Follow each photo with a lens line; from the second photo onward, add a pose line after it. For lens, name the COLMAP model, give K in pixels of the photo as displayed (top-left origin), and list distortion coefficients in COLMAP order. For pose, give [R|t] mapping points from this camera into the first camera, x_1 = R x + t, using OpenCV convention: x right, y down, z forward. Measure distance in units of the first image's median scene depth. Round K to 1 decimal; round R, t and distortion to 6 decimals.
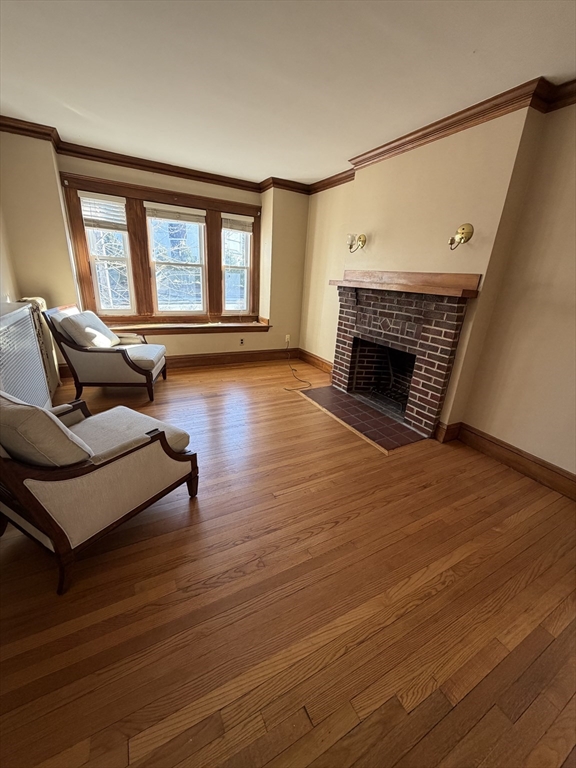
lens RADIAL K [[306.3, 0, 289.9], [0, 306.3, 381.3], [0, 0, 1]] dist [-0.000739, 0.000004]
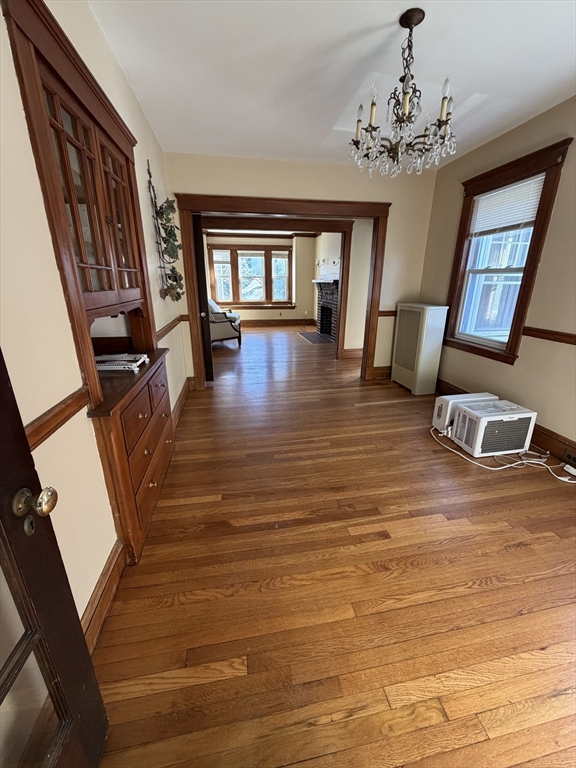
lens RADIAL K [[306.3, 0, 289.9], [0, 306.3, 381.3], [0, 0, 1]] dist [-0.000739, 0.000004]
pose [[0.951763, 0.039321, -0.304303, 0.541949], [-0.047668, 0.998662, -0.020045, 0.353510], [0.303107, 0.033584, 0.952364, -0.879545]]
